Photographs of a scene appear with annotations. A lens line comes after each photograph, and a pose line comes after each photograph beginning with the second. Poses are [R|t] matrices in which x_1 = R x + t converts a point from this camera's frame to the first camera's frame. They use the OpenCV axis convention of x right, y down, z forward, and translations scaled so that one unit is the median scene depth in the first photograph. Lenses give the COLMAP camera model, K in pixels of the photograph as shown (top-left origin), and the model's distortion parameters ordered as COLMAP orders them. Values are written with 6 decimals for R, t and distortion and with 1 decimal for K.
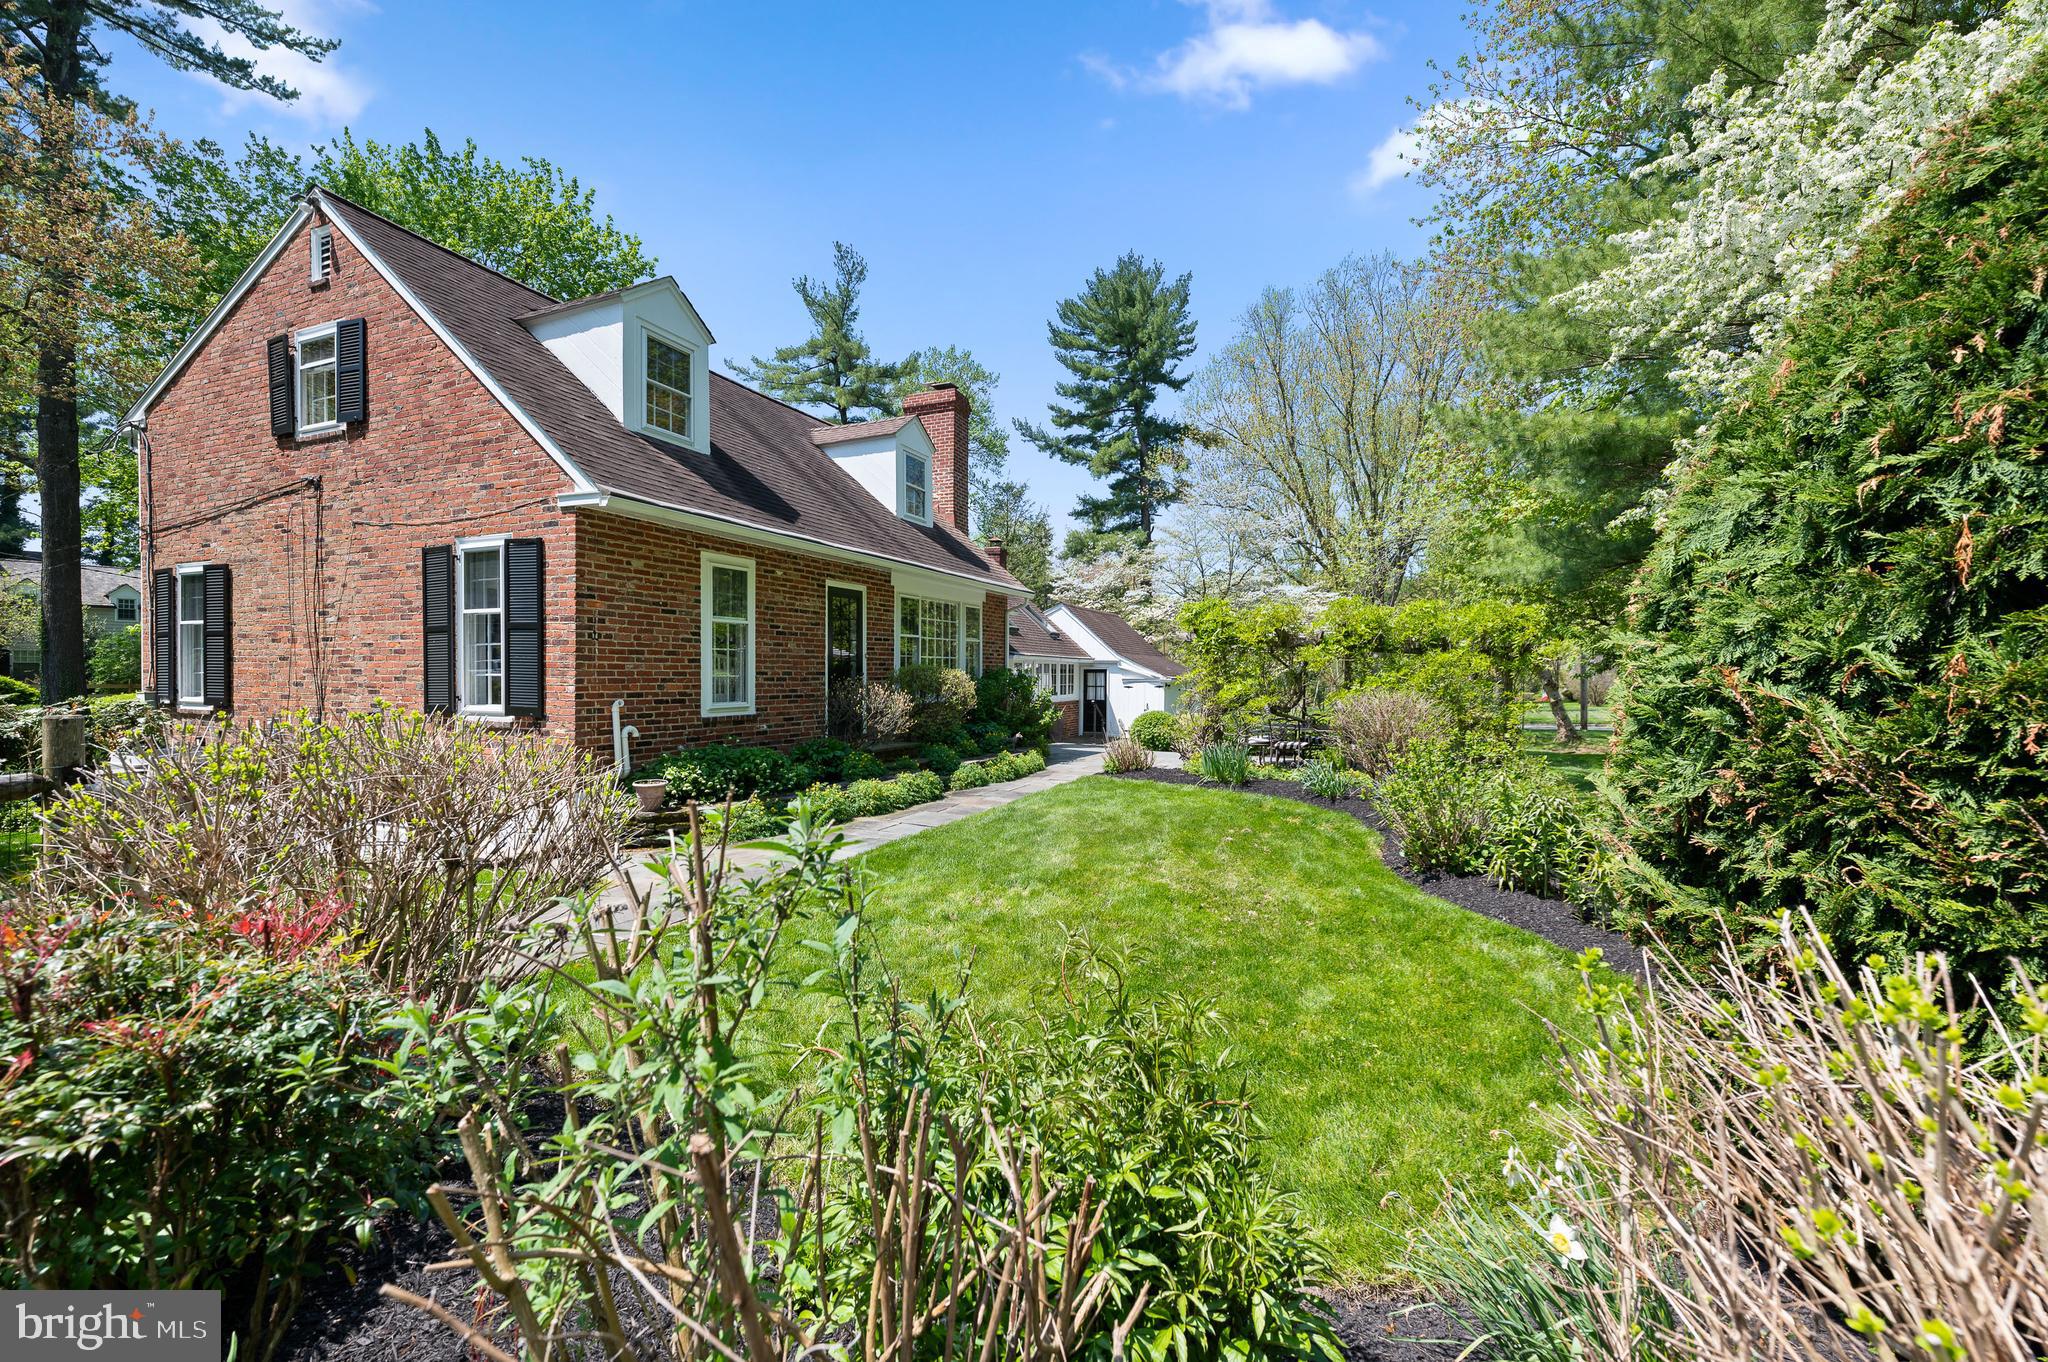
lens RADIAL K [[817.4, 0, 1020.6], [0, 817.4, 685.2], [0, 0, 1]] dist [-0.001655, 0.000580]
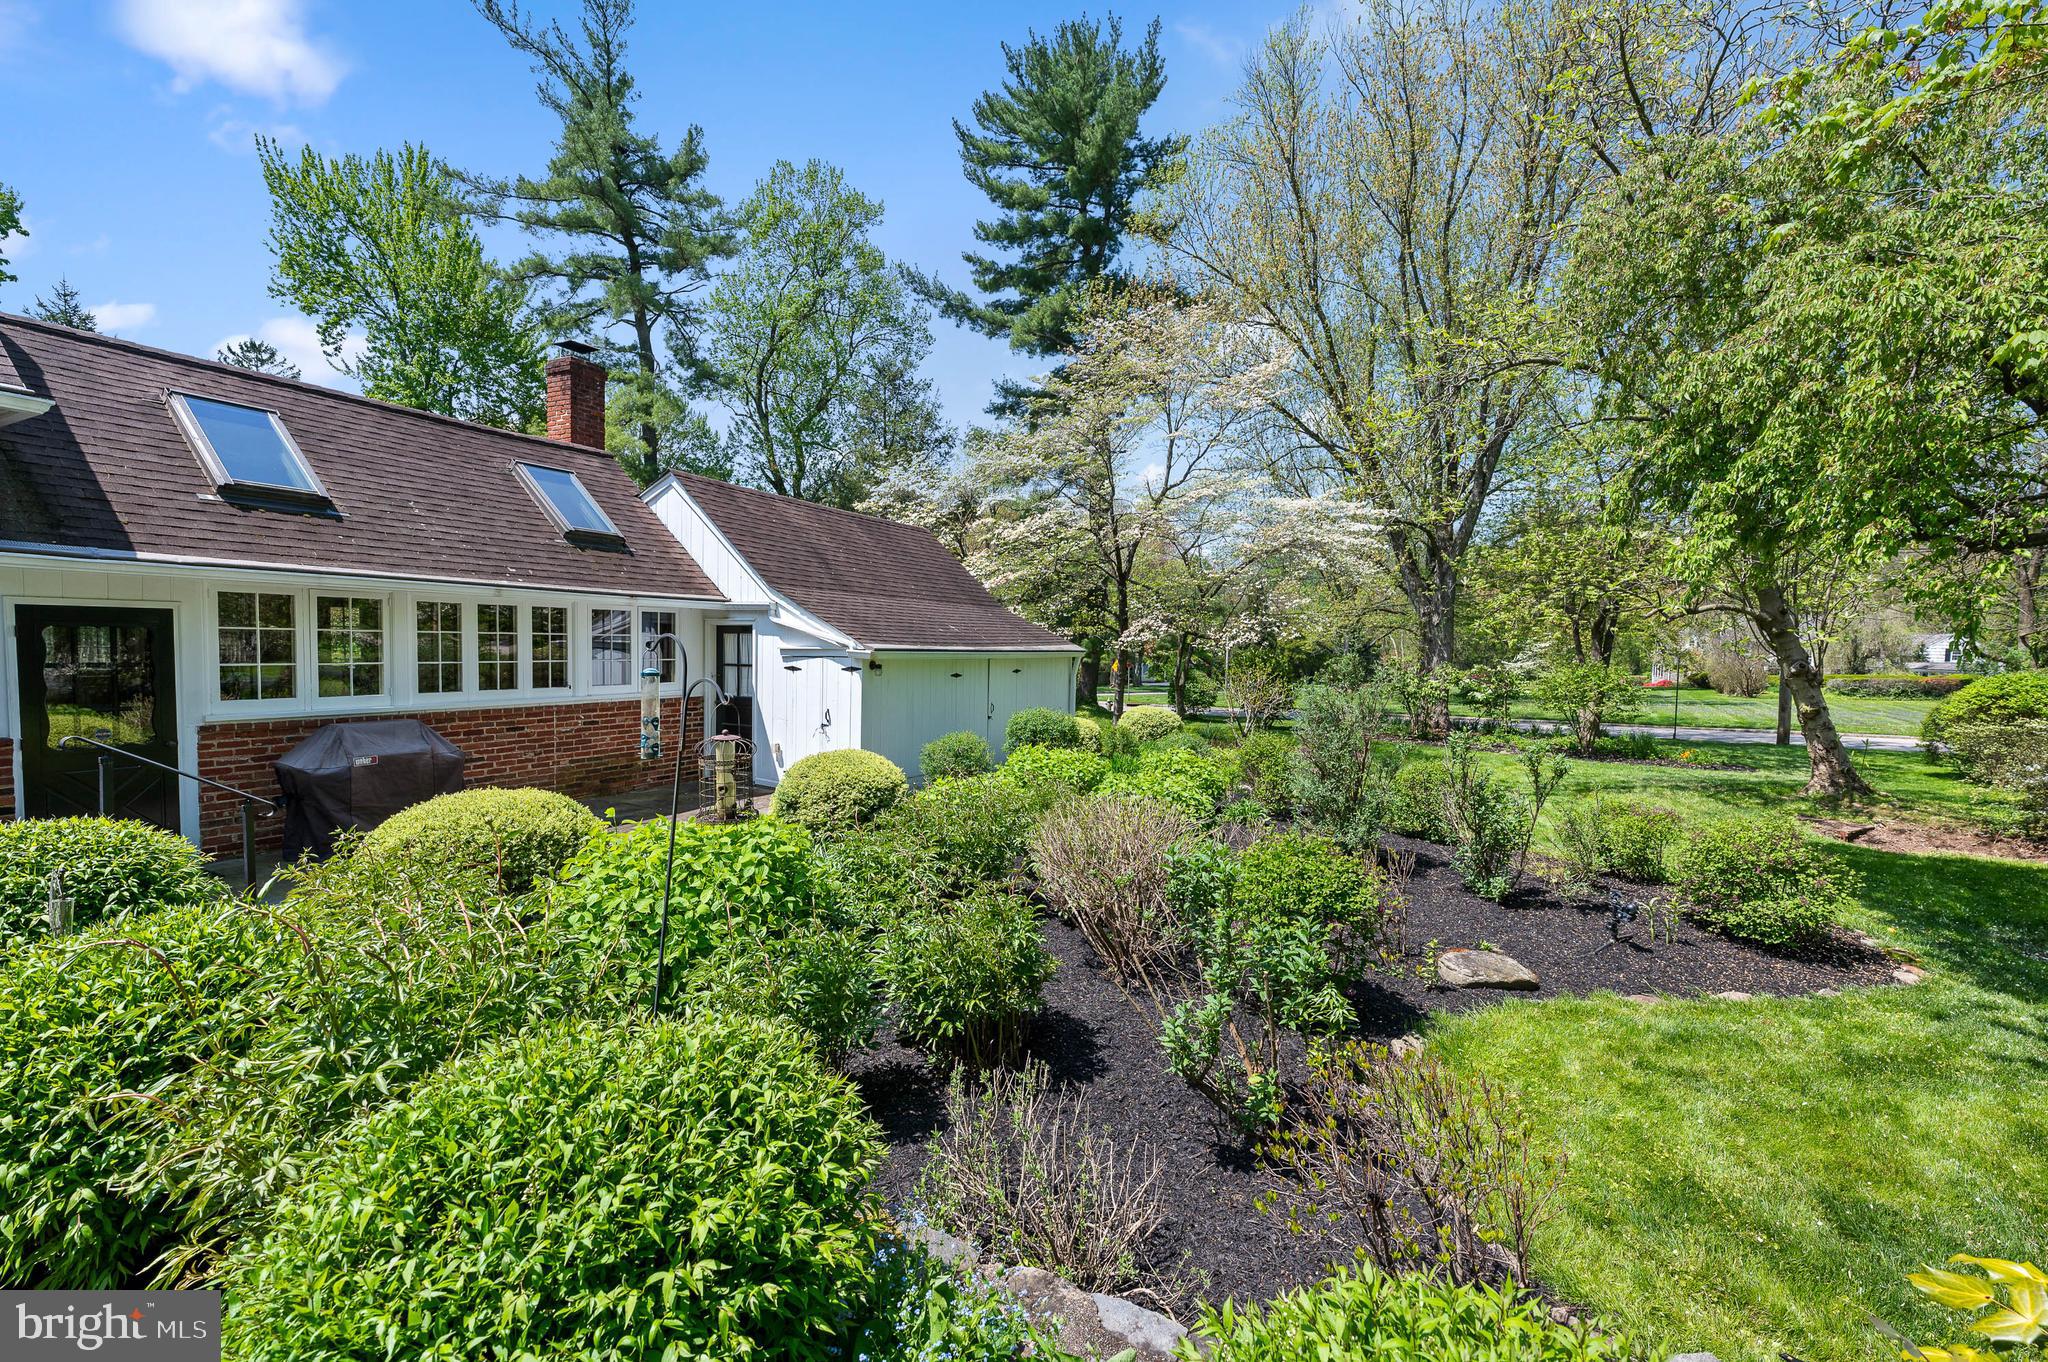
lens RADIAL K [[817.4, 0, 1025.9], [0, 817.4, 676.3], [0, 0, 1]] dist [-0.001655, 0.000580]
pose [[0.997037, 0.021715, -0.073798, 0.151316], [-0.019893, 0.999481, 0.025331, -0.003547], [0.074309, -0.023788, 0.996951, 0.316133]]
